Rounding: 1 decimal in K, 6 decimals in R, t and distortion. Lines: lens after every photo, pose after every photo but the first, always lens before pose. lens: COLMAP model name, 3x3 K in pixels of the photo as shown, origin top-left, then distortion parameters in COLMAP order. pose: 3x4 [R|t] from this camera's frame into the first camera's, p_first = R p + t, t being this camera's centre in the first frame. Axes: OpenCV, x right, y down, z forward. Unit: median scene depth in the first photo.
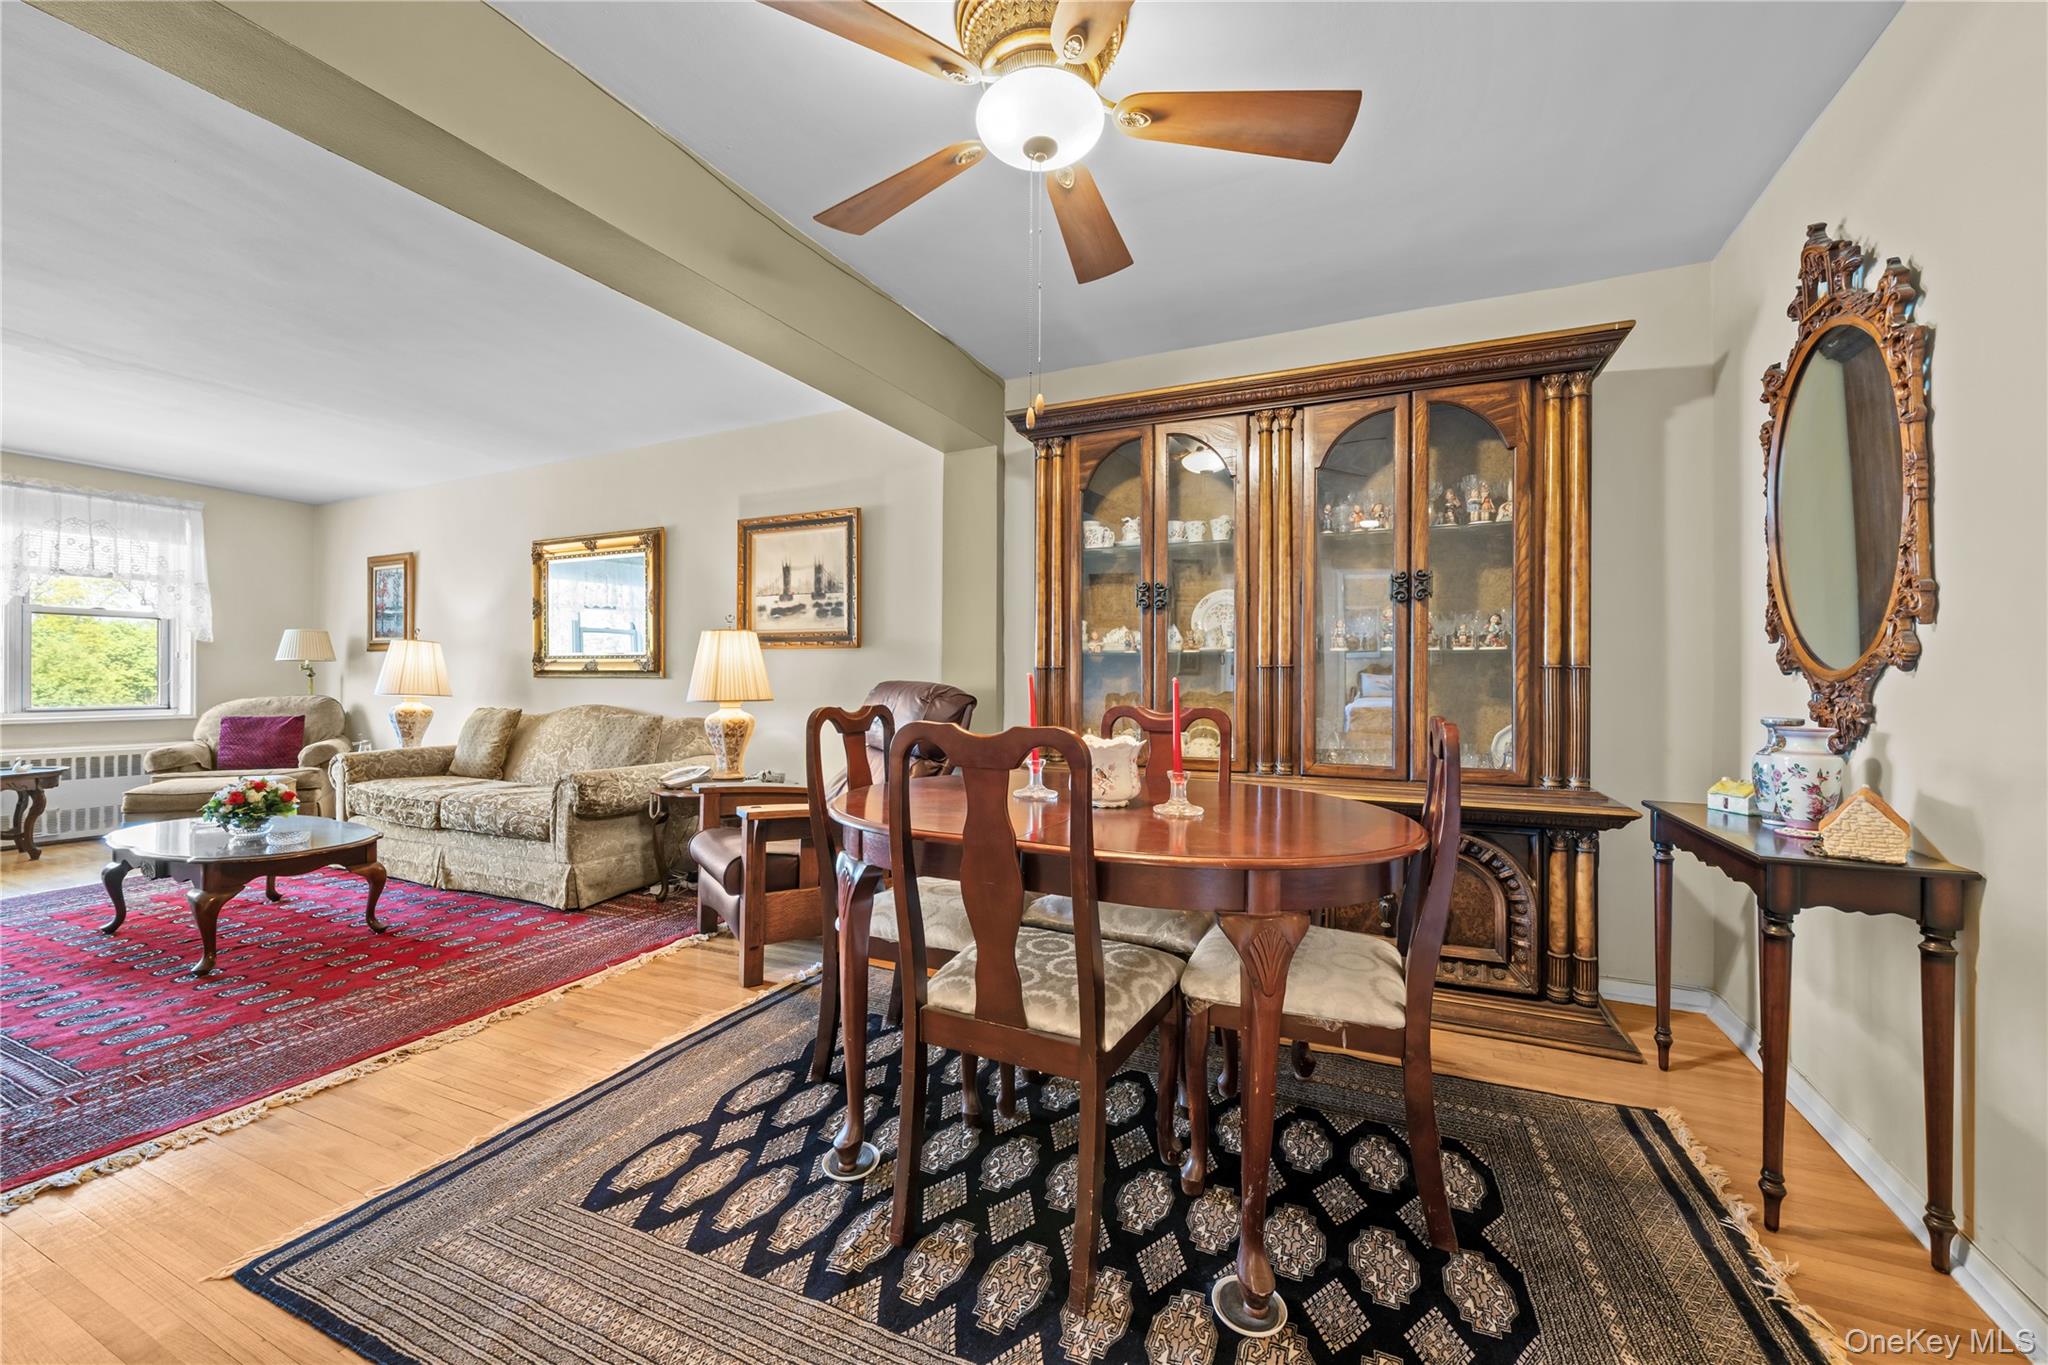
lens RADIAL K [[798.9, 0, 1018.9], [0, 798.9, 684.5], [0, 0, 1]] dist [-0.001623, 0.000039]
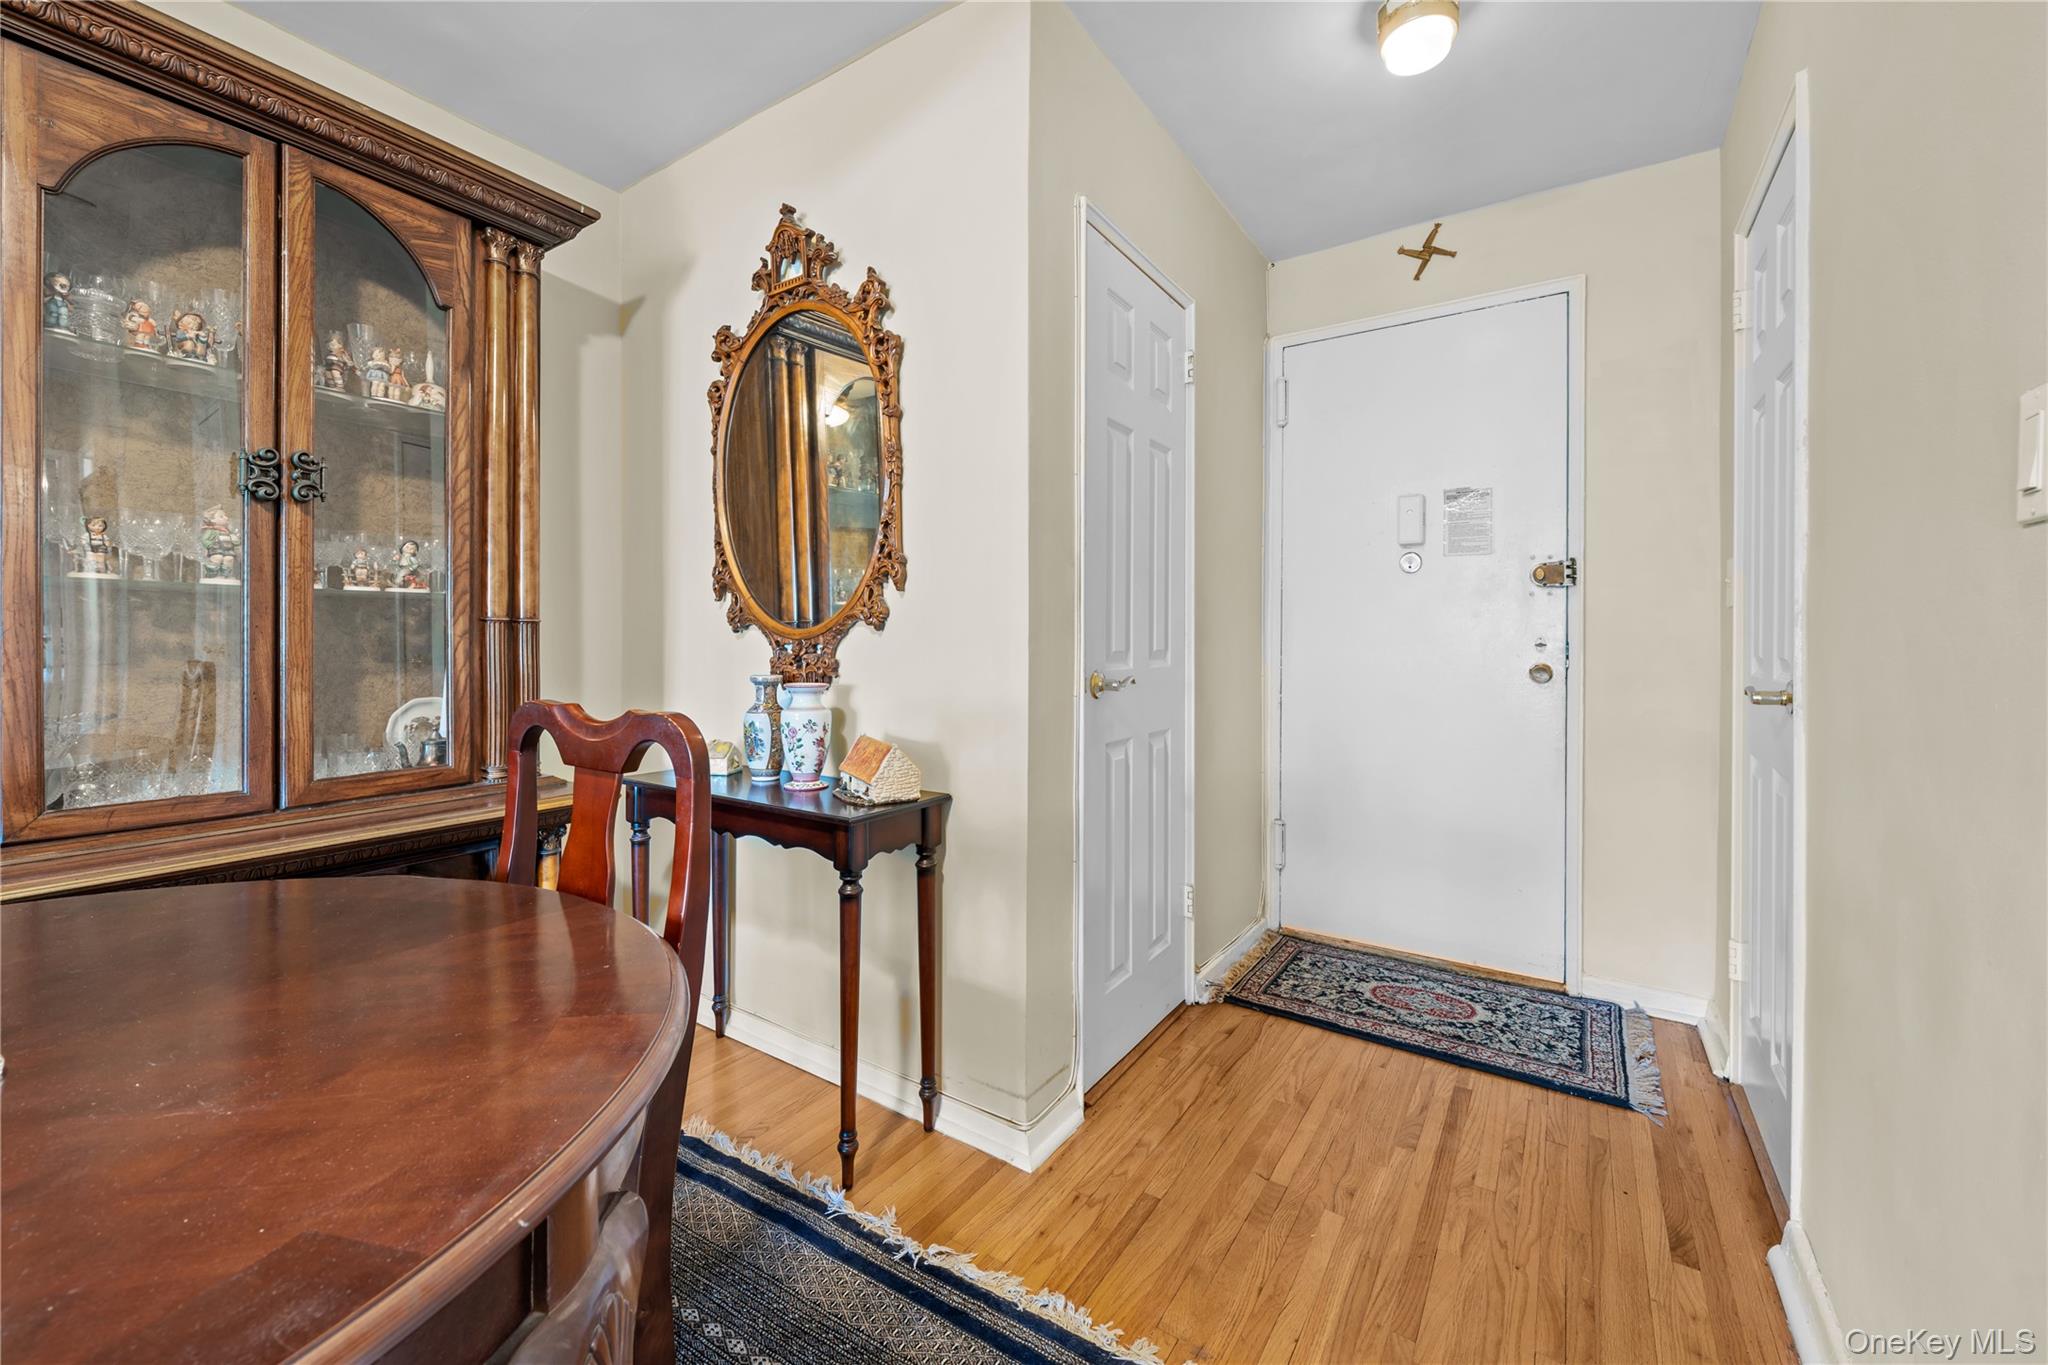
lens RADIAL K [[812.7, 0, 1014.1], [0, 812.7, 641.3], [0, 0, 1]] dist [-0.000483, -0.000135]
pose [[0.152308, -0.009184, 0.988290, -0.011301], [0.002946, 0.999957, 0.008838, -0.004977], [-0.988329, 0.001565, 0.152328, 0.276558]]
